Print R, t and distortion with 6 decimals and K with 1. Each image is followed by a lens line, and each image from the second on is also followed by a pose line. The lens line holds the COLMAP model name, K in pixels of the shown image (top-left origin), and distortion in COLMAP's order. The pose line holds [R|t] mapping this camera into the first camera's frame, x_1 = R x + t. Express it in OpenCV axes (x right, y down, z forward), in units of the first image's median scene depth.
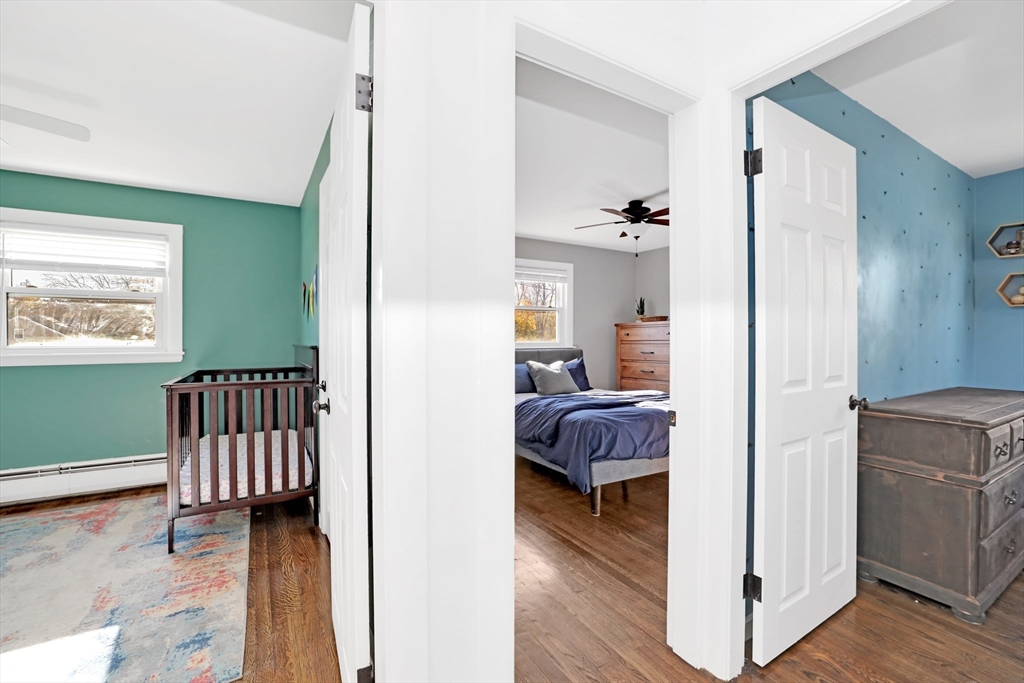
lens RADIAL K [[441.9, 0, 515.6], [0, 441.9, 343.4], [0, 0, 1]] dist [-0.038838, 0.015235]
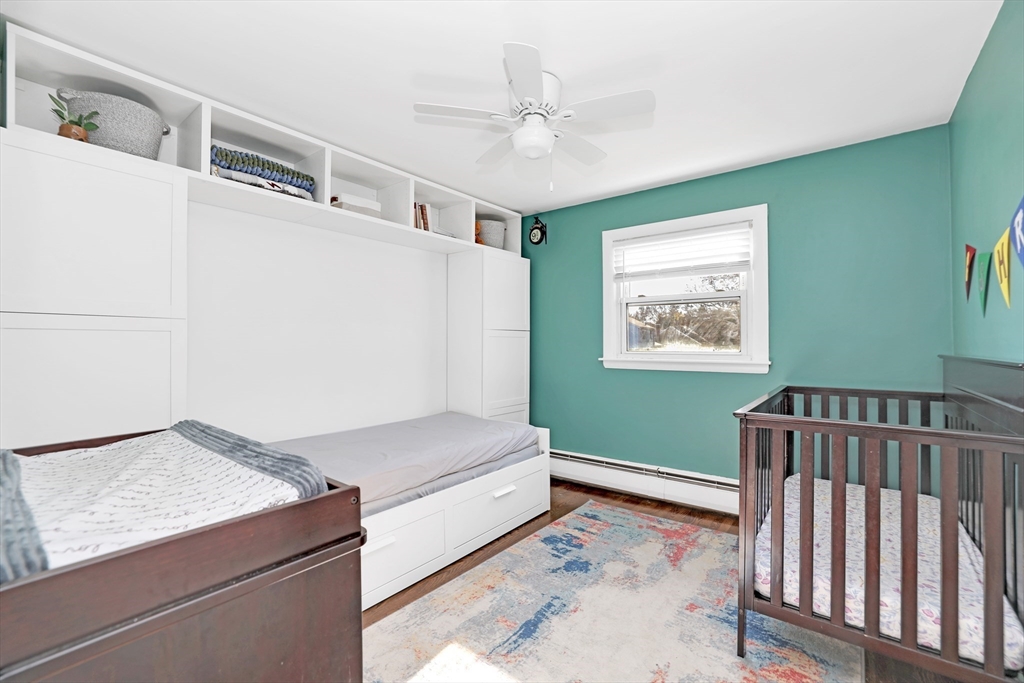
lens RADIAL K [[453.1, 0, 501.1], [0, 453.1, 337.7], [0, 0, 1]] dist [-0.057445, 0.021970]
pose [[0.351826, -0.010749, -0.936004, -0.207042], [-0.008684, 0.999854, -0.014746, -0.008345], [0.936025, 0.013316, 0.351682, 0.296810]]
